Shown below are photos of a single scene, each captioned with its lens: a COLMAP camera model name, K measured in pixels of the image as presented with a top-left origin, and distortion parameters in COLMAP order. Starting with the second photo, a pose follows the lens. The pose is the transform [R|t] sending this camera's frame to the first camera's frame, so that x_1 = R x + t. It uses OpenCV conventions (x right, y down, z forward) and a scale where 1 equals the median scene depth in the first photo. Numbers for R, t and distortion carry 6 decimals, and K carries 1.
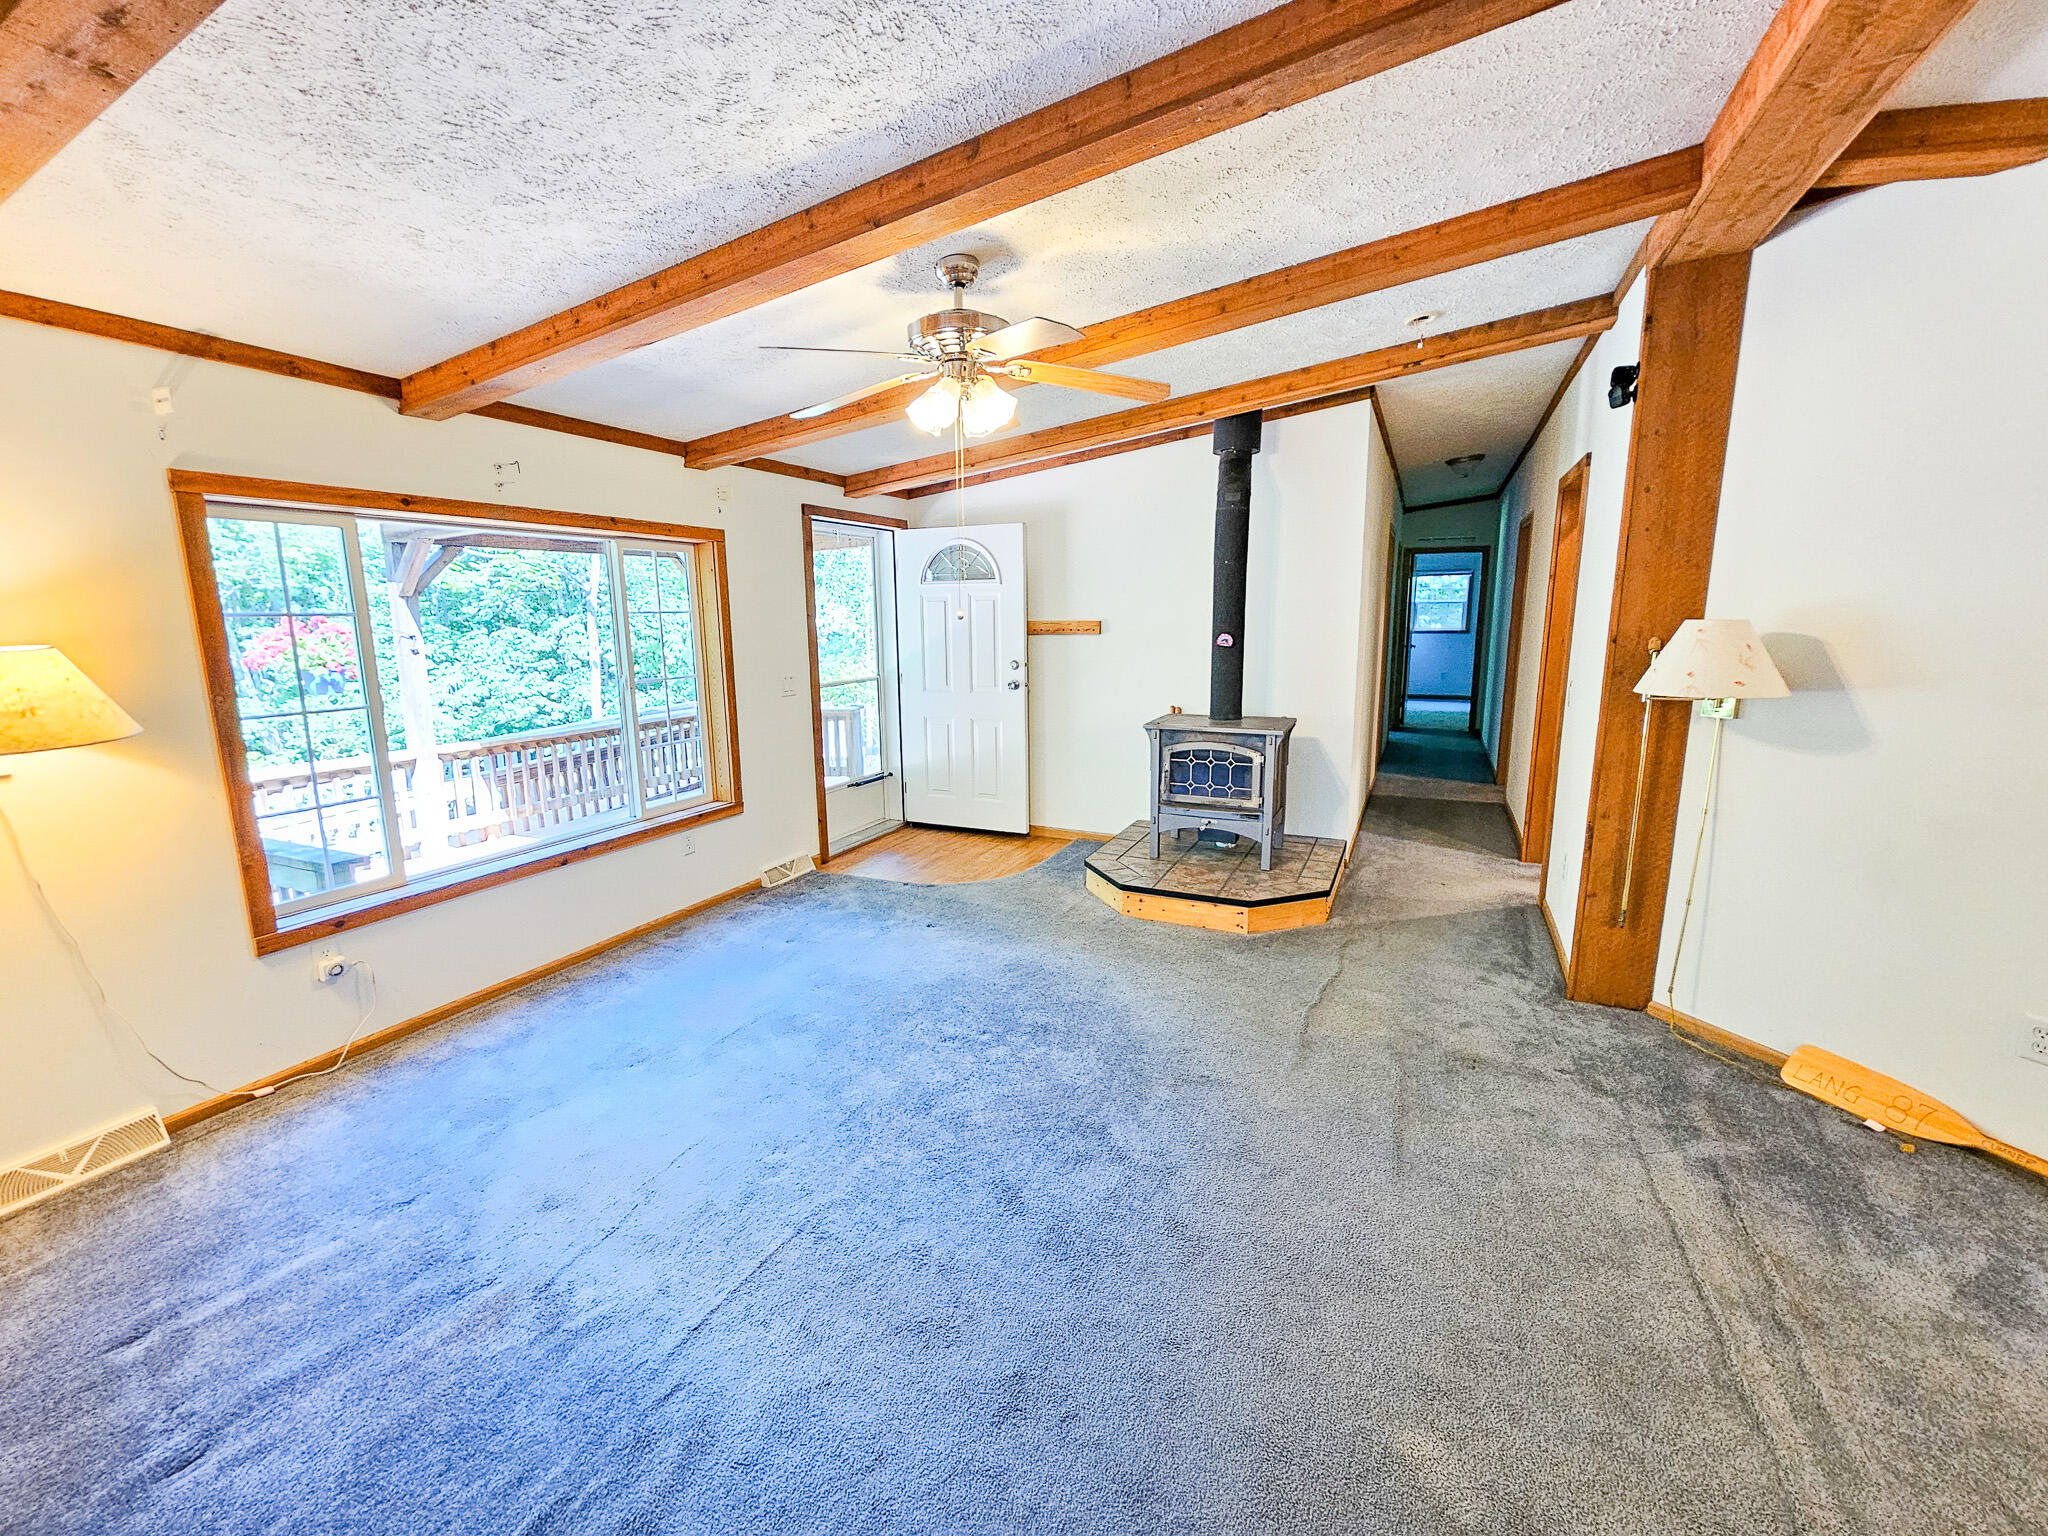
lens RADIAL K [[839.3, 0, 1027.6], [0, 839.3, 758.4], [0, 0, 1]] dist [-0.000435, -0.000162]
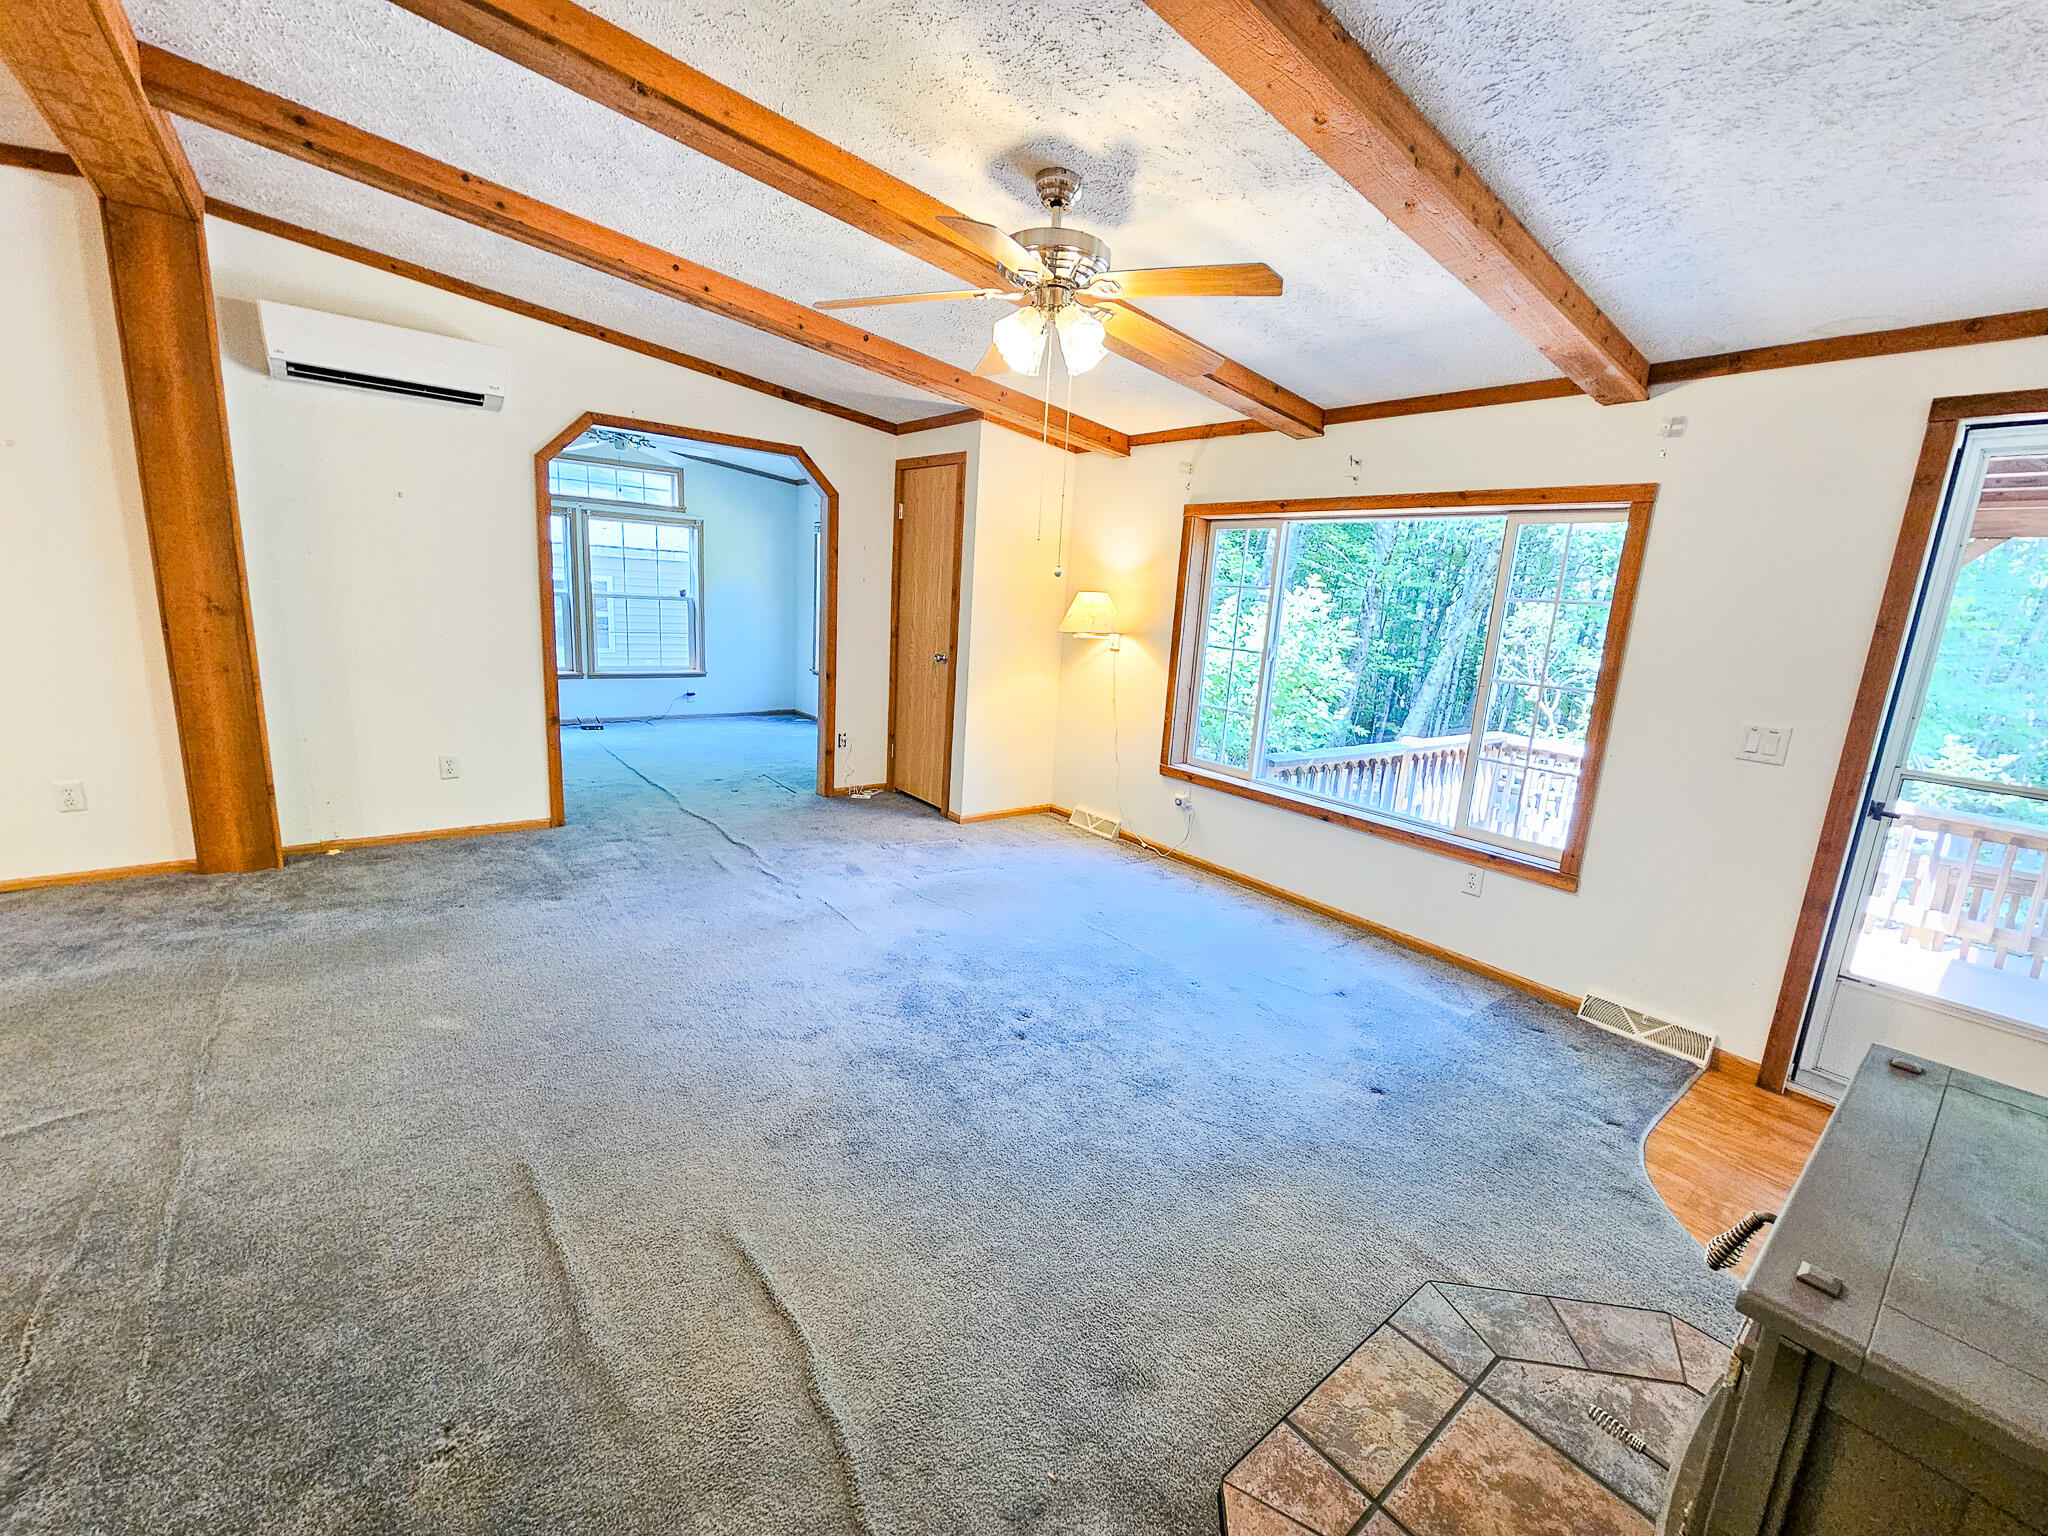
lens RADIAL K [[839.3, 0, 1027.6], [0, 839.3, 758.4], [0, 0, 1]] dist [-0.000435, -0.000162]
pose [[-0.441176, 0.165849, -0.881962, 0.482197], [-0.210306, 0.936301, 0.281267, -0.147713], [0.872430, 0.309571, -0.378195, 0.874694]]
